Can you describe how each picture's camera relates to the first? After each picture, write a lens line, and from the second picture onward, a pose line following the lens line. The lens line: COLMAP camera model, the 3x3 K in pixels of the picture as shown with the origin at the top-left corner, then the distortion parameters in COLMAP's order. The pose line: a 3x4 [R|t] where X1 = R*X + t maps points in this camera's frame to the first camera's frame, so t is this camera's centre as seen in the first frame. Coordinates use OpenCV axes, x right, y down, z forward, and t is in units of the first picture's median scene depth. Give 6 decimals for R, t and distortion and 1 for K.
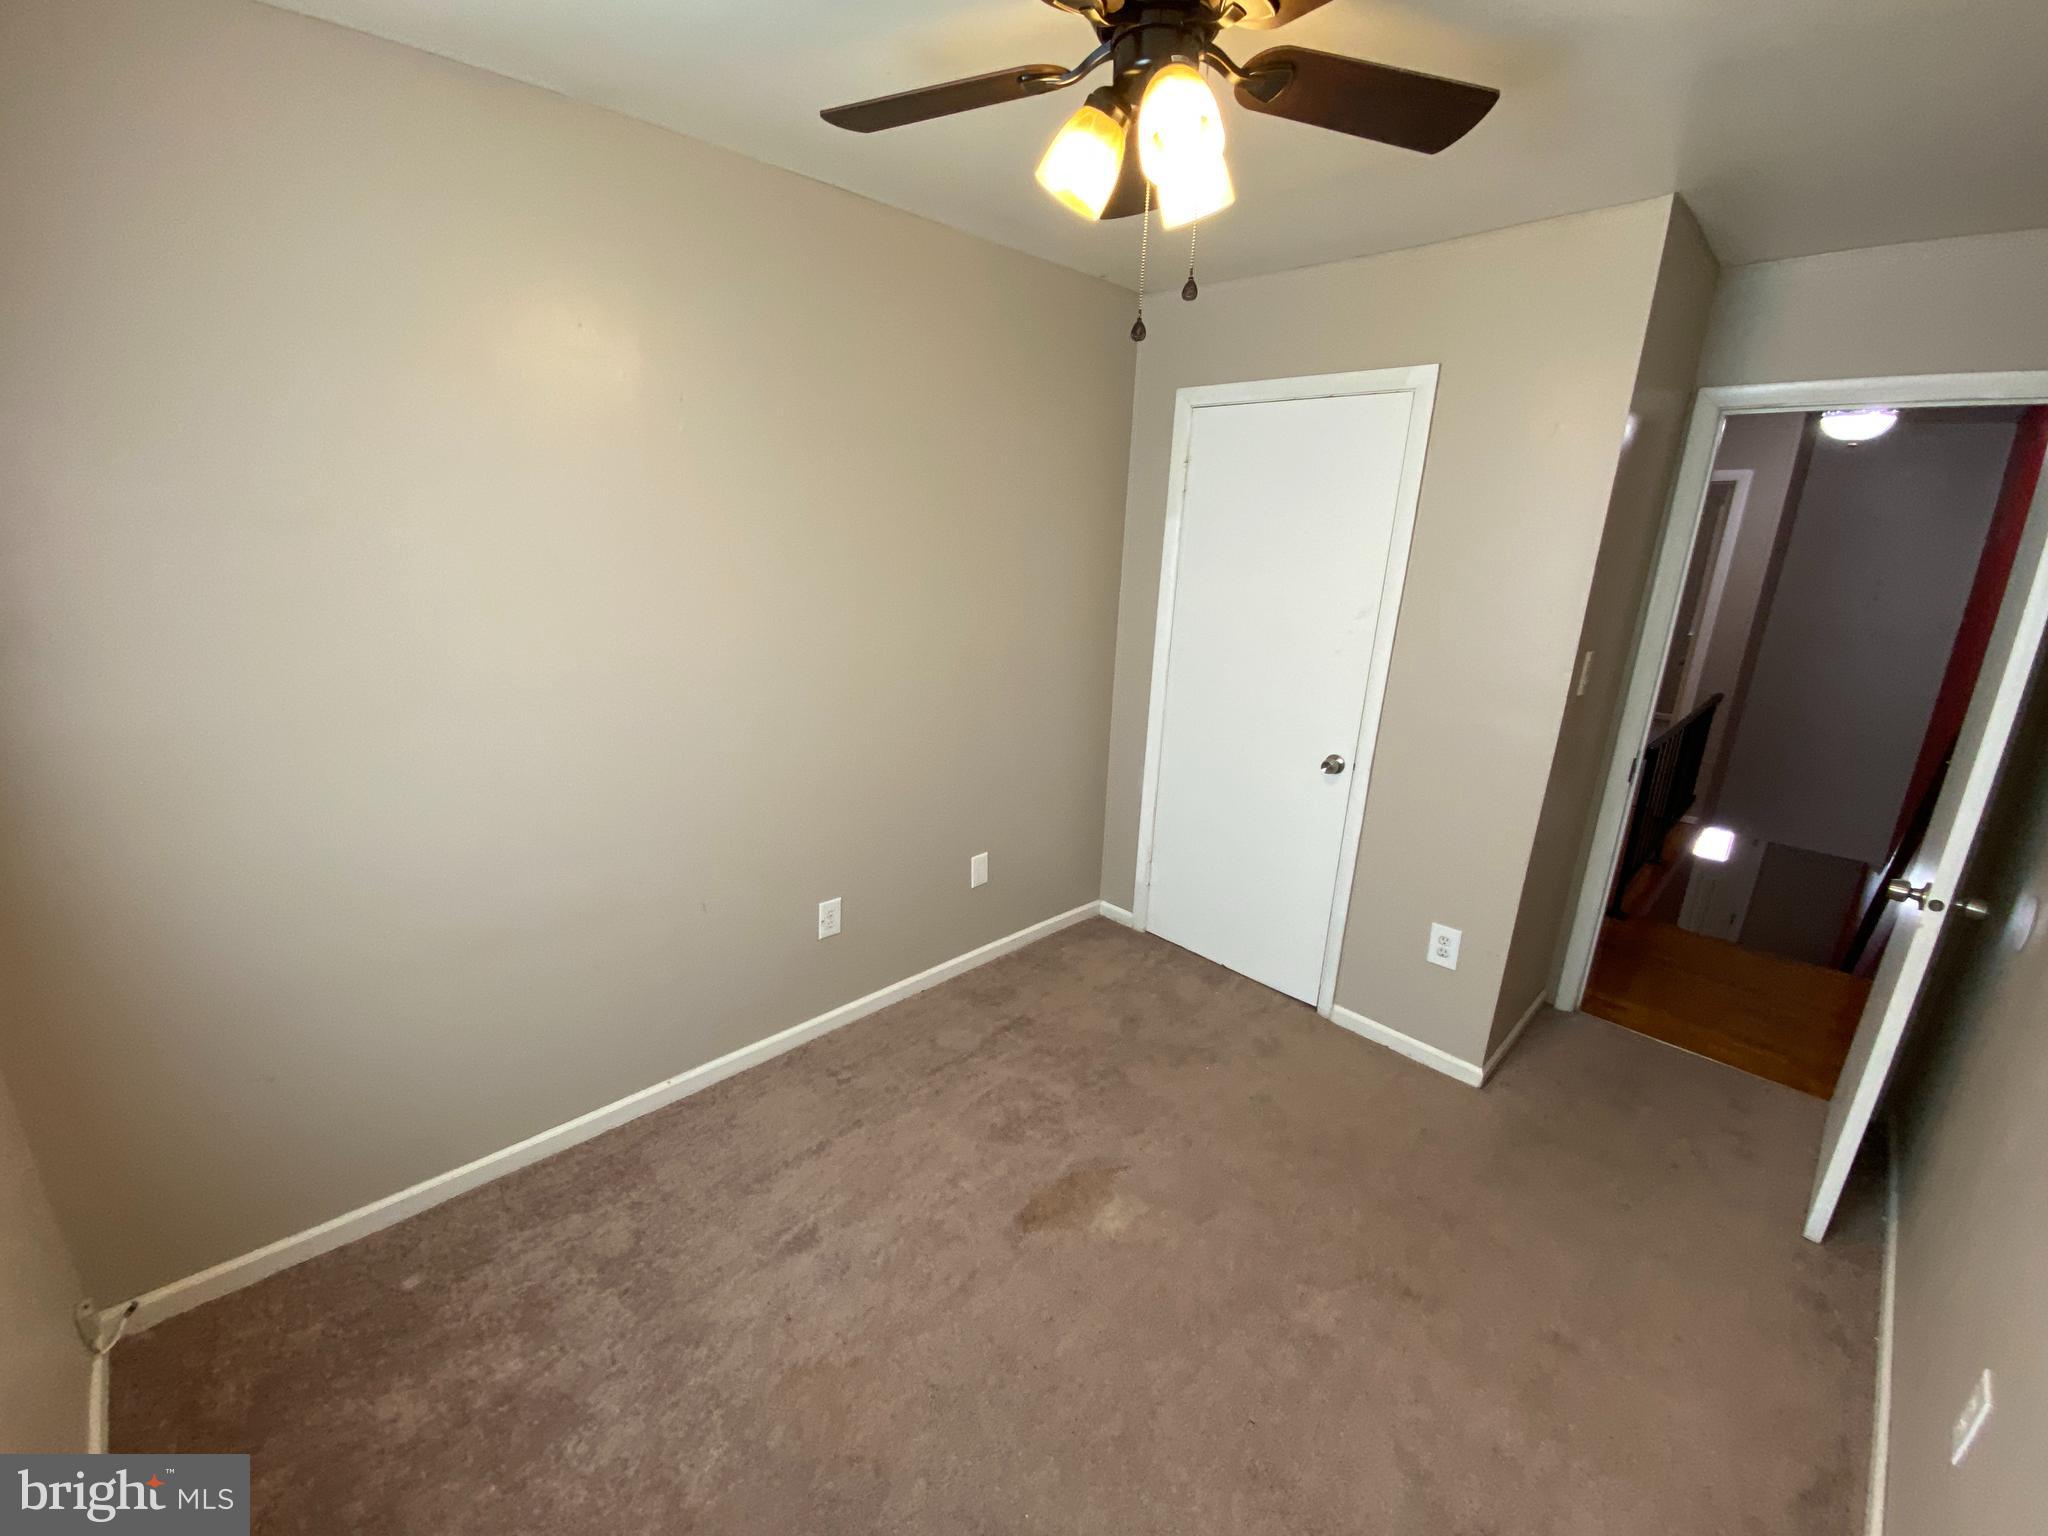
lens RADIAL K [[839.3, 0, 1035.9], [0, 839.3, 765.2], [0, 0, 1]] dist [0.018141, -0.009077]
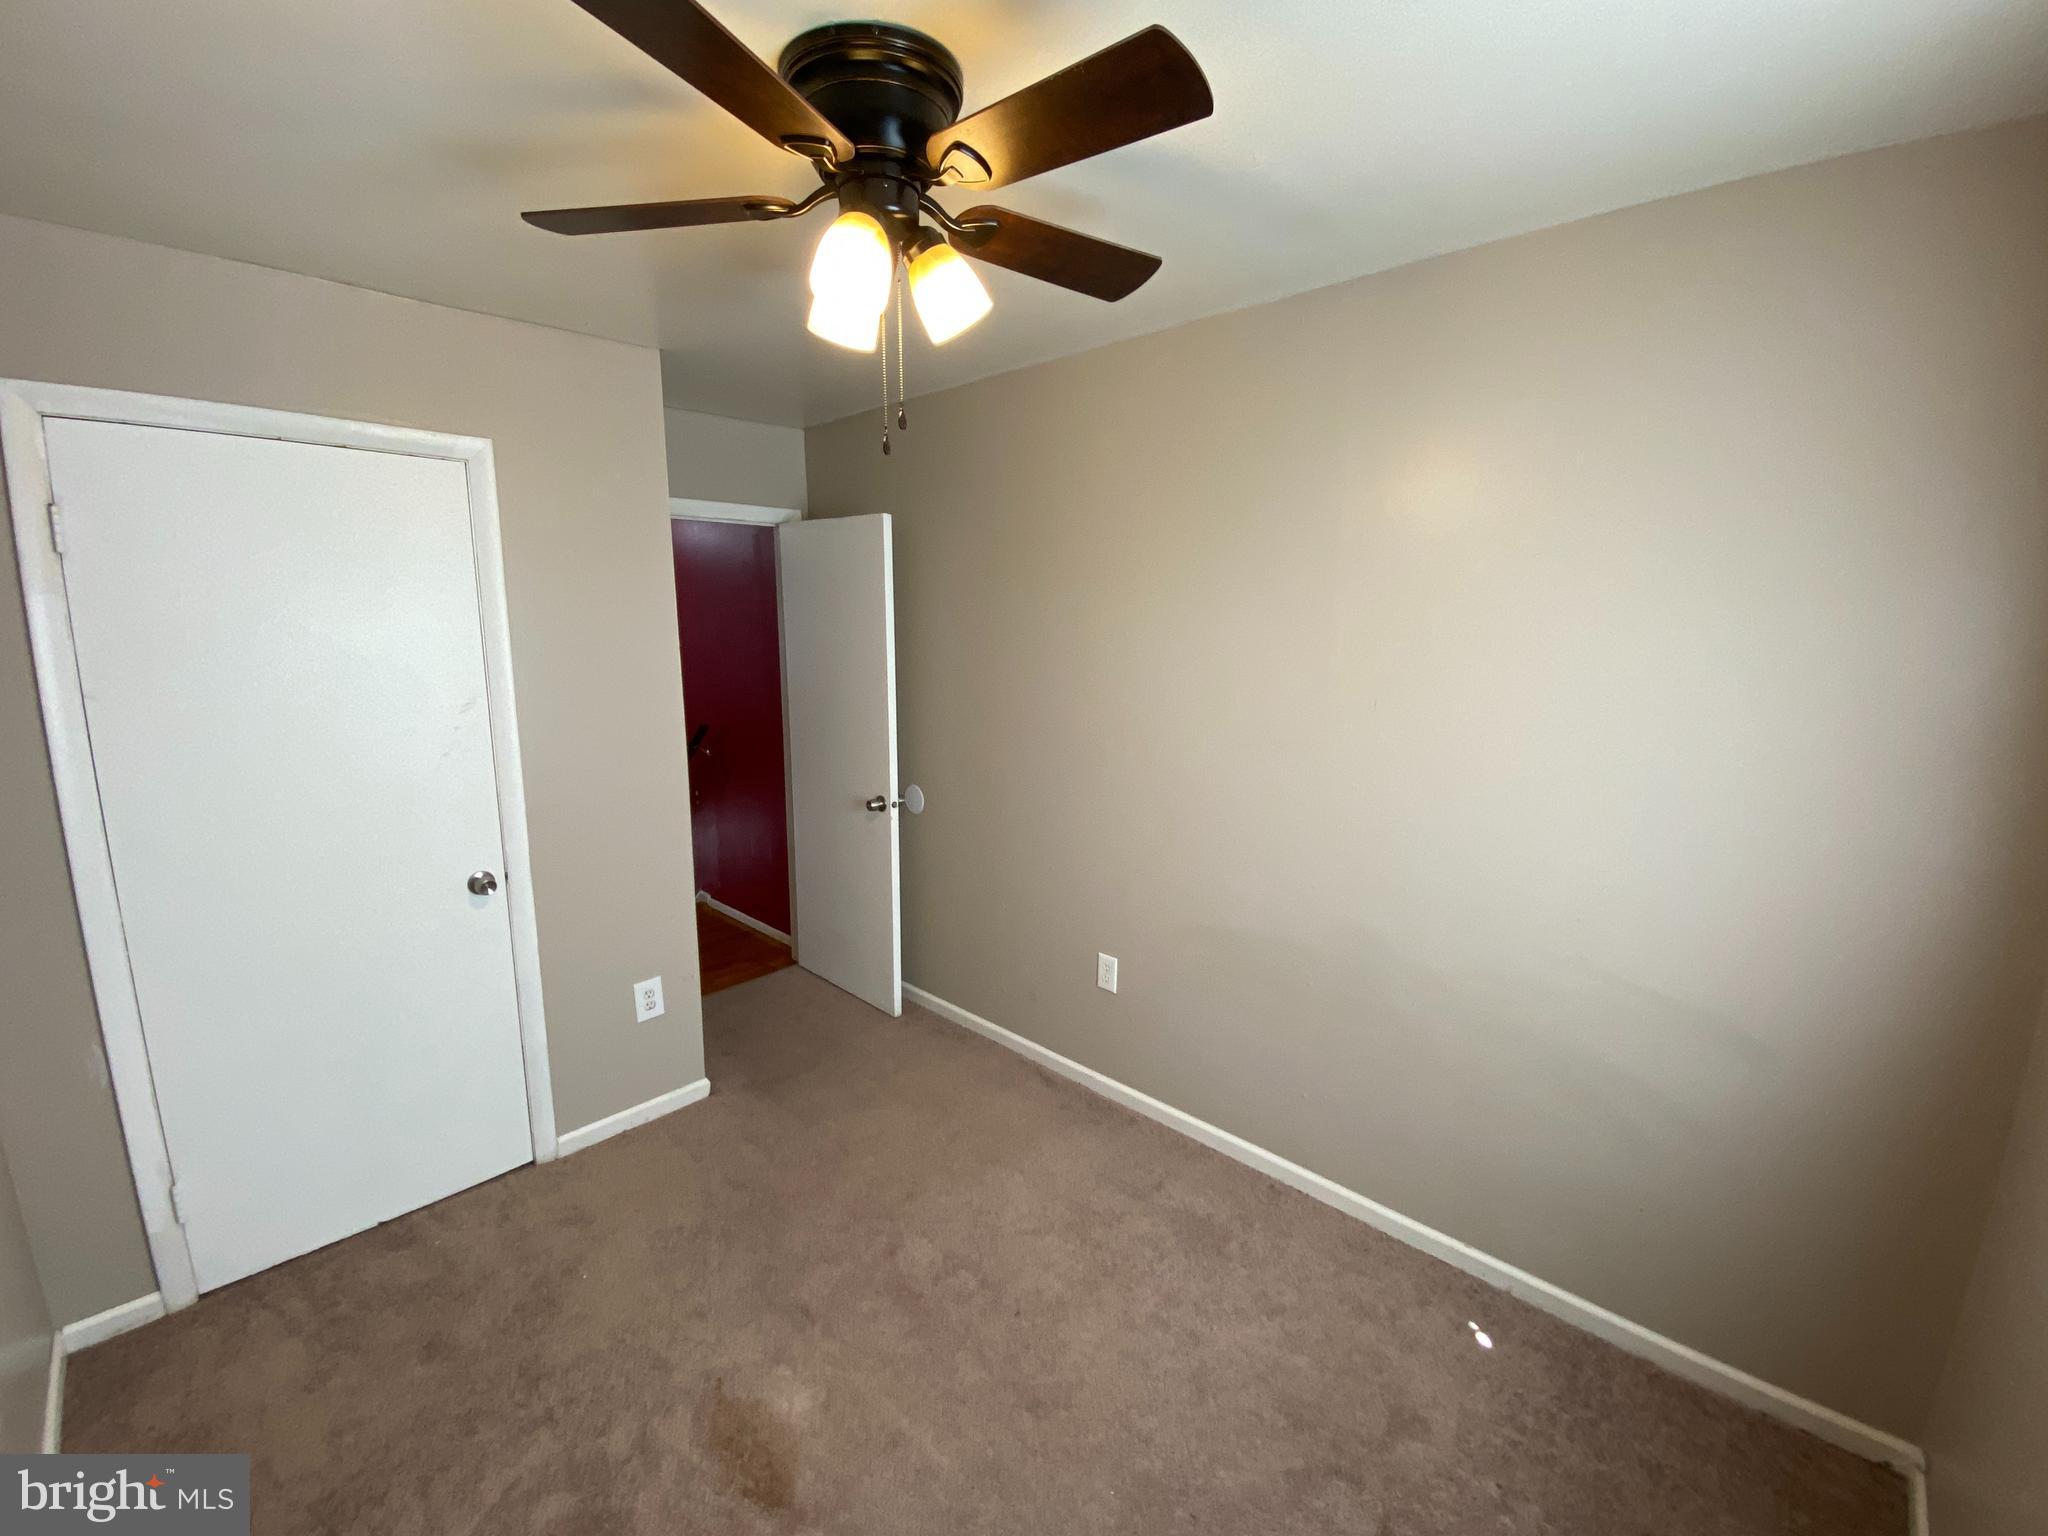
lens RADIAL K [[832.2, 0, 1022.6], [0, 832.2, 765.2], [0, 0, 1]] dist [-0.008415, -0.005531]
pose [[-0.023834, -0.210467, 0.977310, -0.456003], [0.271610, 0.939454, 0.208938, -0.142098], [-0.962112, 0.270427, 0.034774, 0.429158]]
